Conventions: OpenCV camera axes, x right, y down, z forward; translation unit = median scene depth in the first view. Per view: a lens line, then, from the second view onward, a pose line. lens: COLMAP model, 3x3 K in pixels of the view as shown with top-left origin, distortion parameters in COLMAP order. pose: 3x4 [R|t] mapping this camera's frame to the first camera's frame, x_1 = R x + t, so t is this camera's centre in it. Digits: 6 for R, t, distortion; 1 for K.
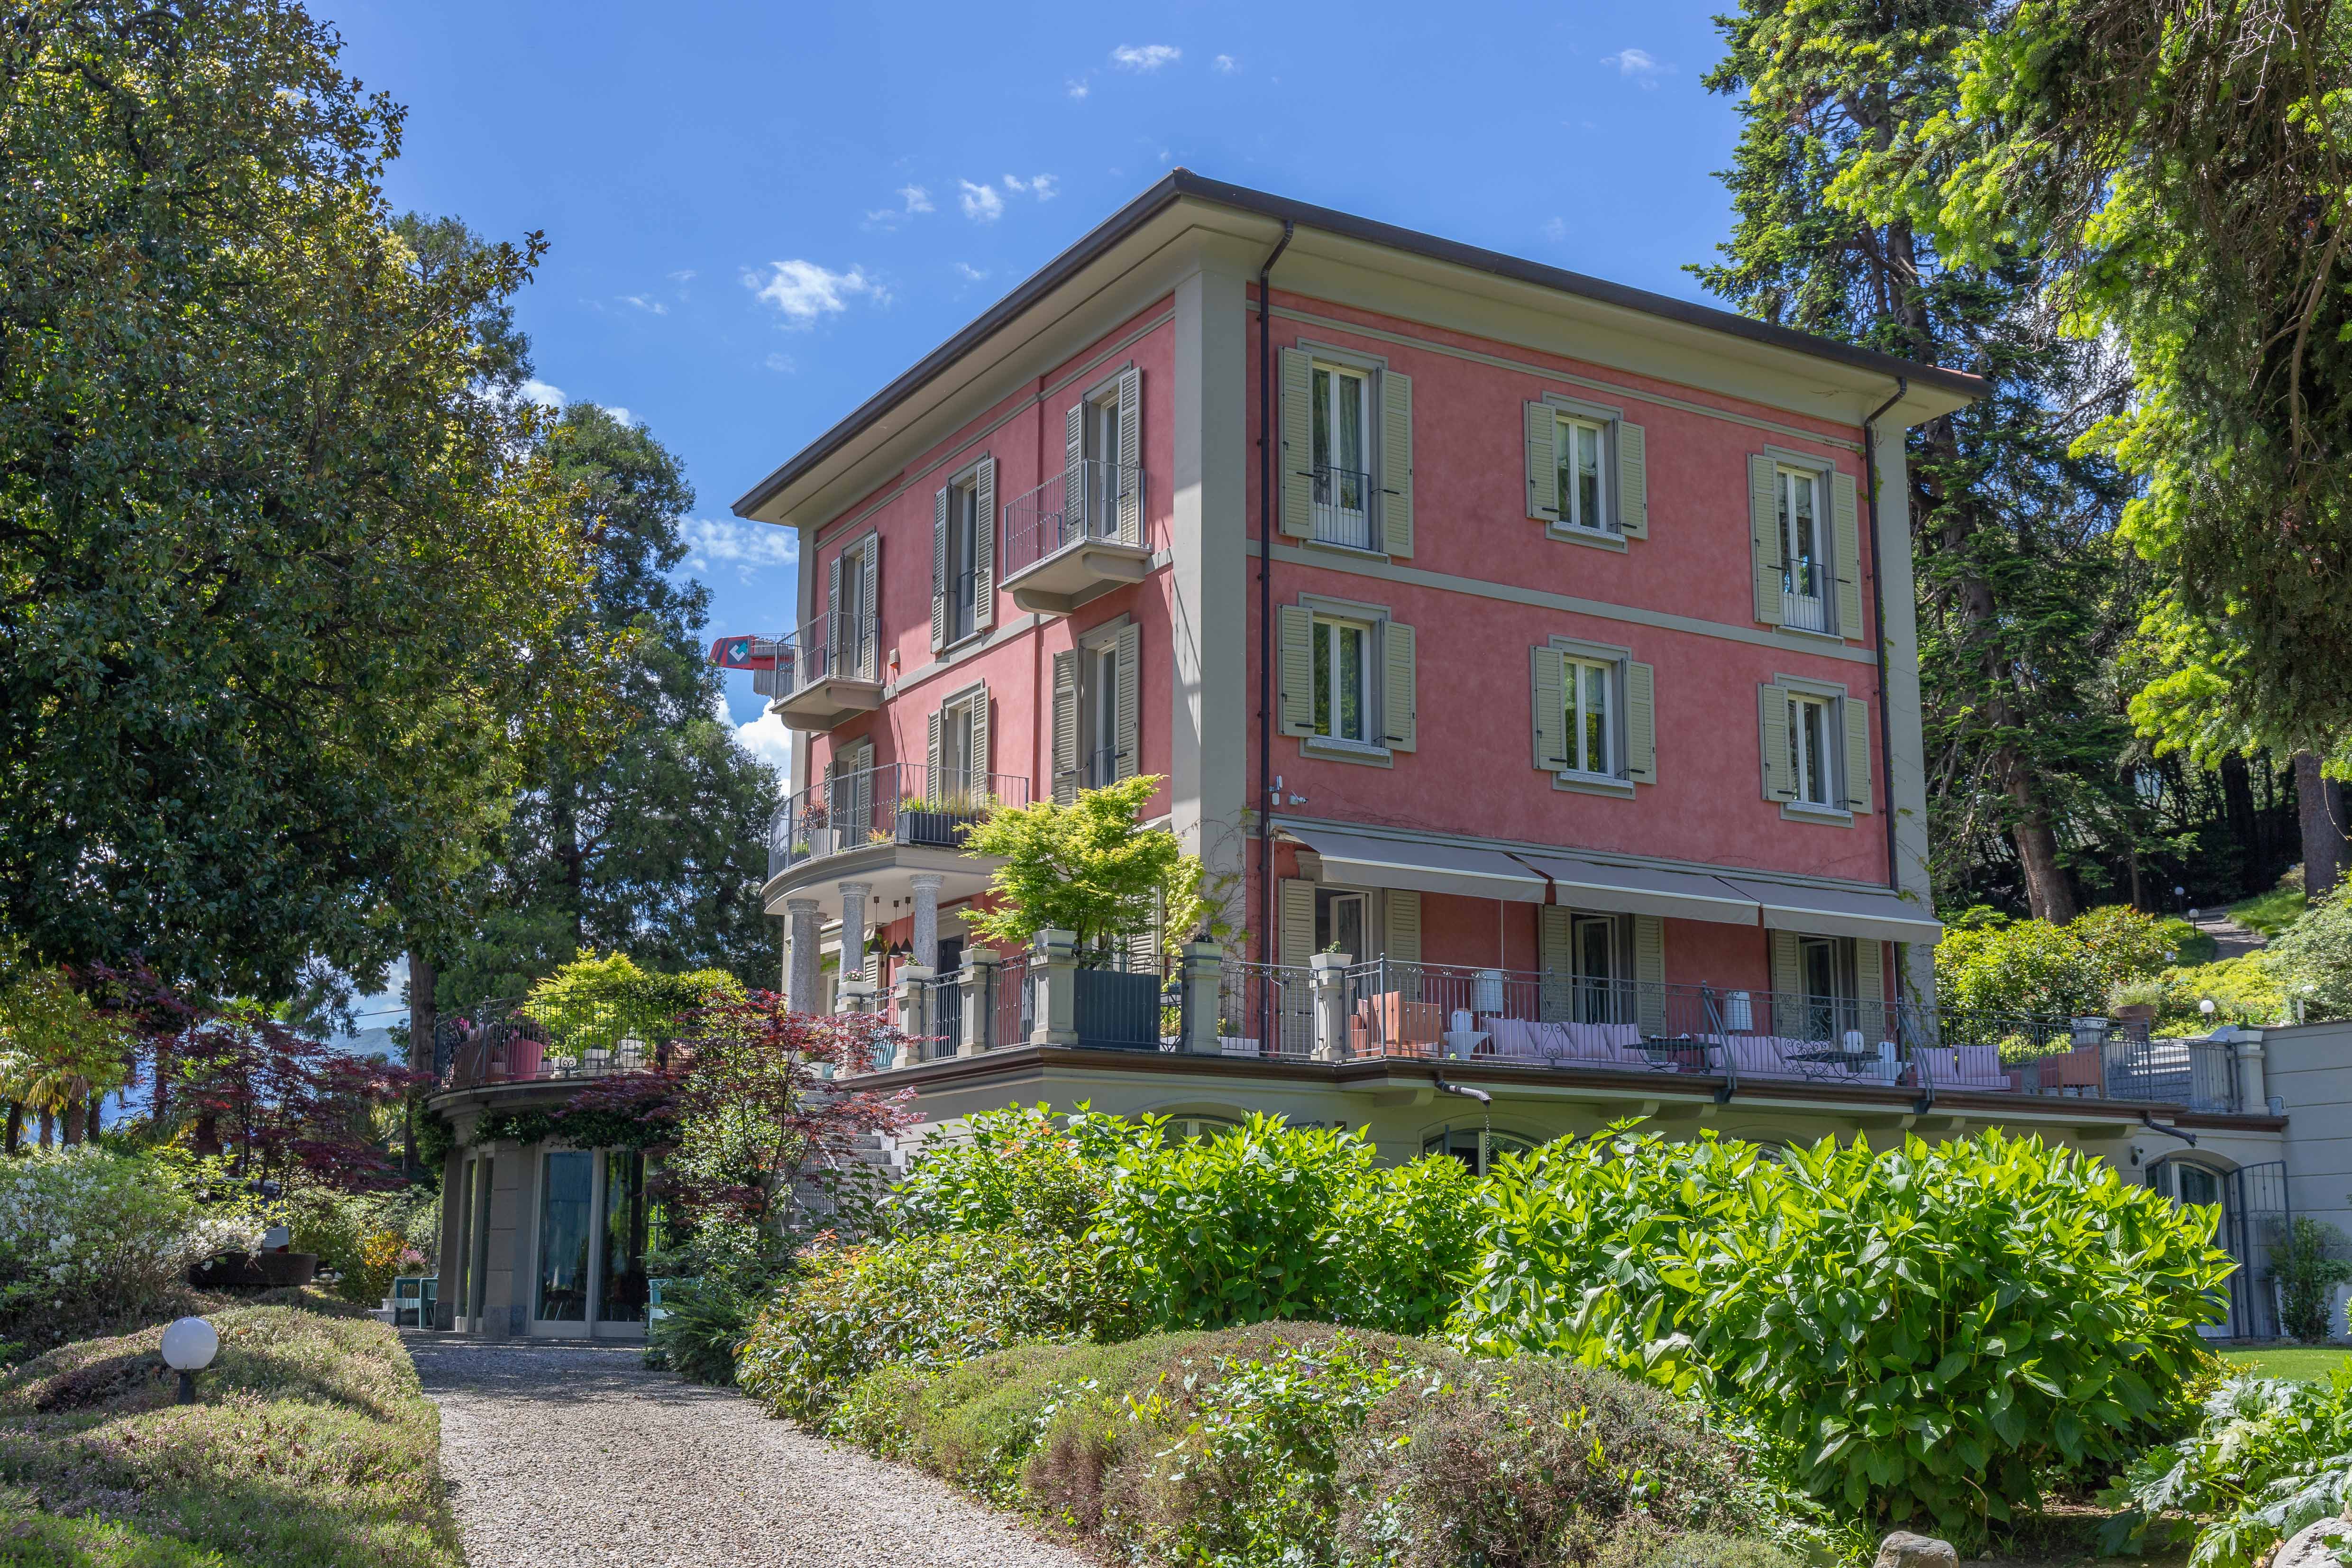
lens RADIAL K [[2506.7, 0, 1176.0], [0, 2506.7, 784.0], [0, 0, 1]] dist [-0.008315, -0.229287]
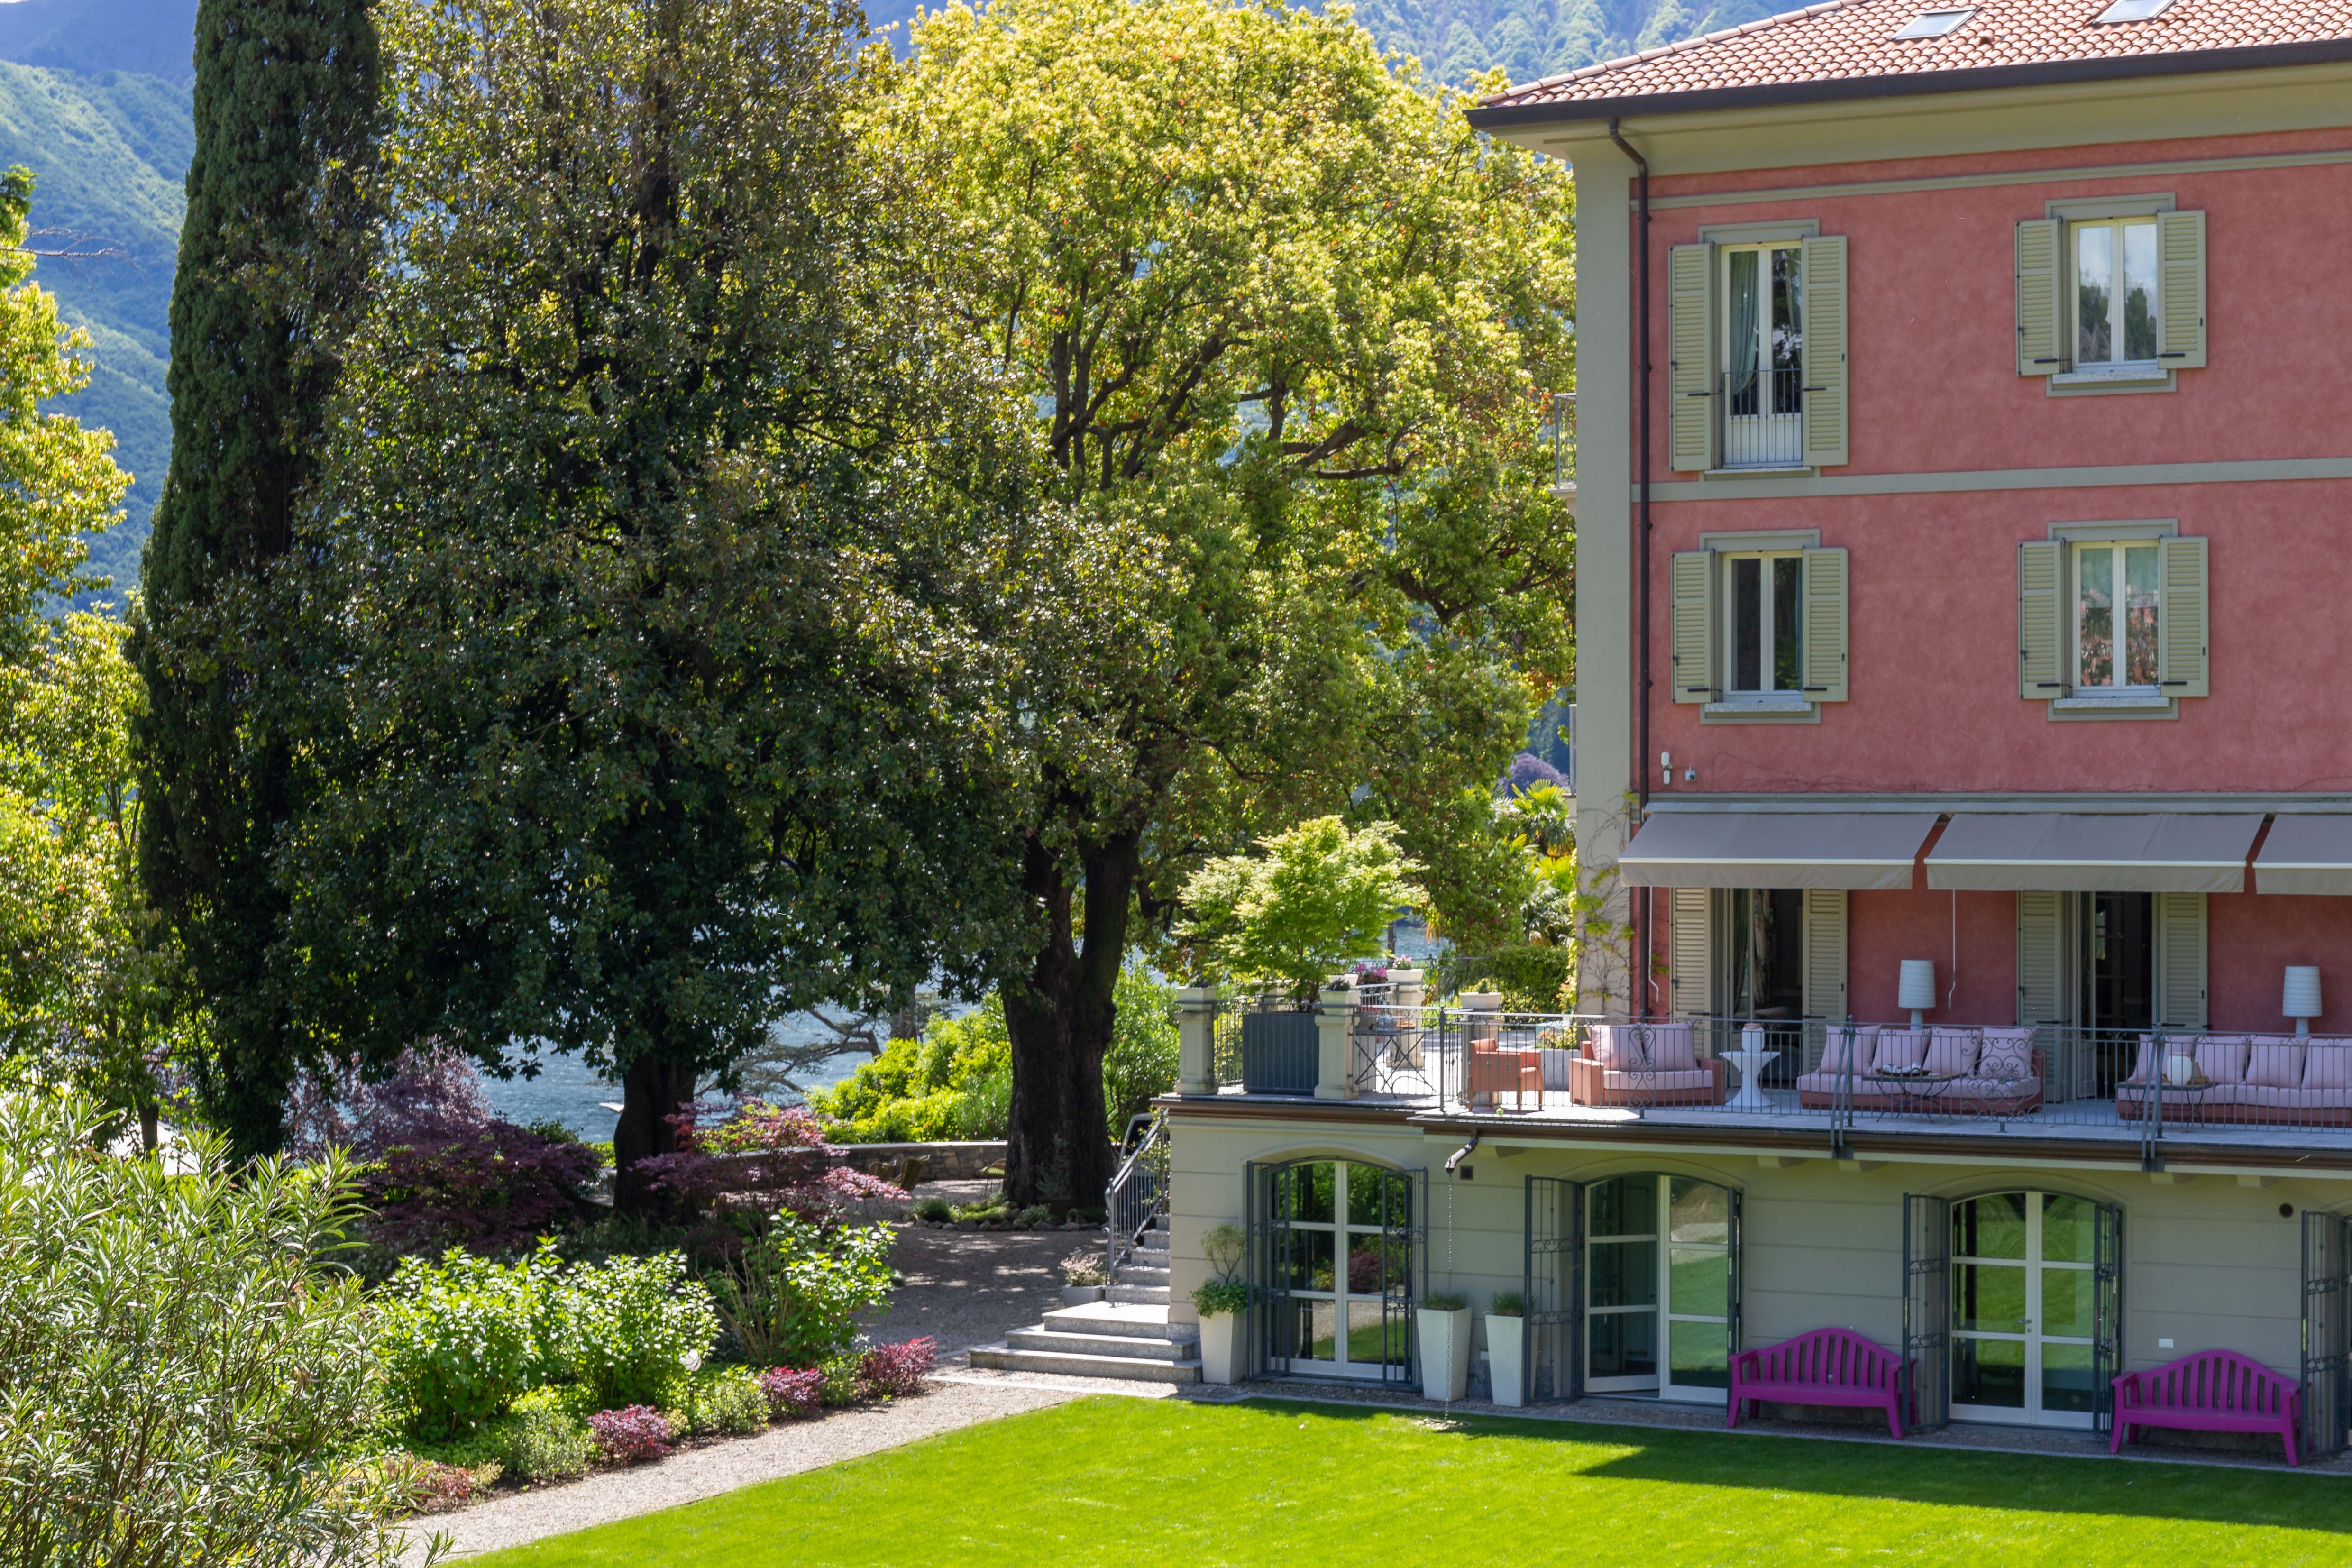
lens RADIAL K [[4301.1, 0, 1176.0], [0, 4301.1, 784.0], [0, 0, 1]] dist [-0.040119, -0.477678]
pose [[0.521620, -0.011382, -0.853102, 1.277917], [0.171080, 0.980998, 0.091517, -0.164758], [0.835850, -0.193685, 0.513655, 0.058275]]
